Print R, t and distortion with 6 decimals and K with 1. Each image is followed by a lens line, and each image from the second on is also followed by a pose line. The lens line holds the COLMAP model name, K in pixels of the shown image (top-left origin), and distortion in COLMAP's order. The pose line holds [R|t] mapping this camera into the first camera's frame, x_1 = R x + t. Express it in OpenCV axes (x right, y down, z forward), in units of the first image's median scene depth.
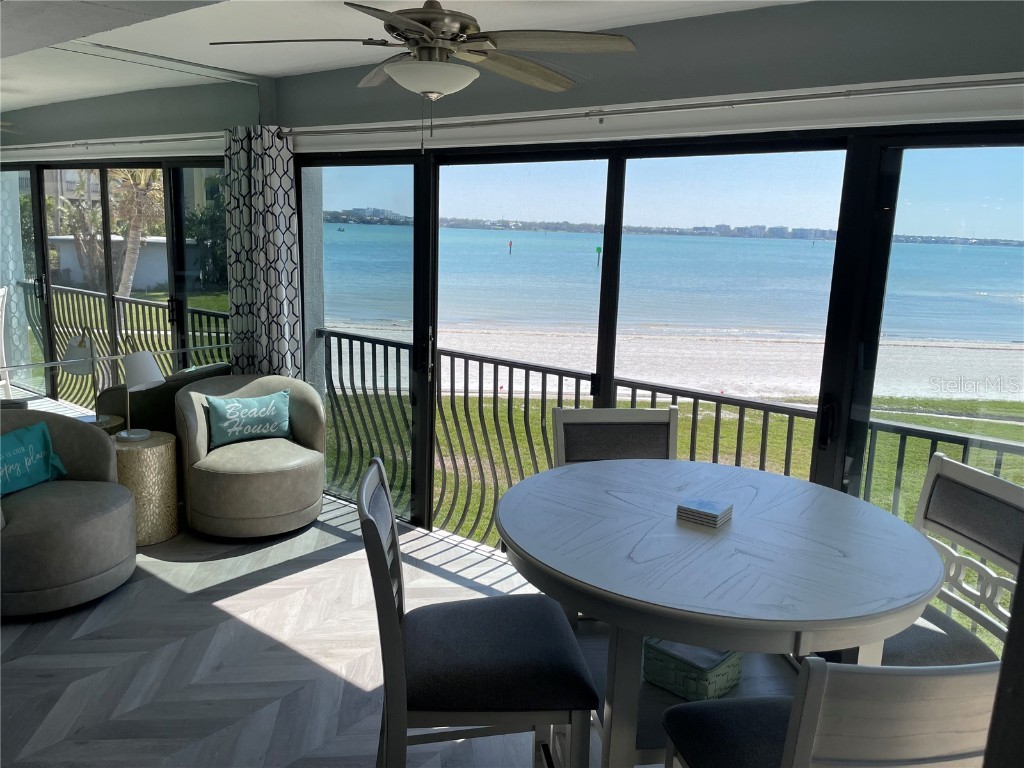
lens RADIAL K [[774.7, 0, 512.0], [0, 774.7, 384.0], [0, 0, 1]] dist [0.118595, -0.155643]
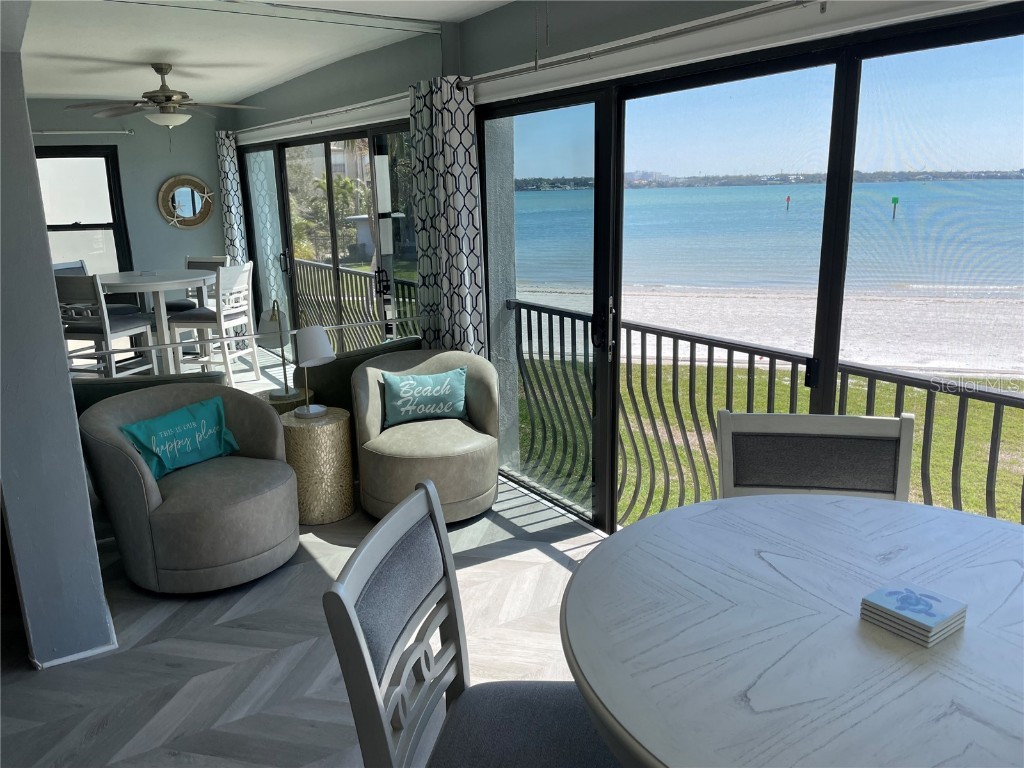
lens RADIAL K [[774.7, 0, 512.0], [0, 774.7, 384.0], [0, 0, 1]] dist [0.118595, -0.155643]
pose [[0.943868, 0.028715, -0.329073, 0.071418], [-0.014248, 0.998826, 0.046291, -0.016428], [0.330016, -0.039004, 0.943169, 0.157867]]
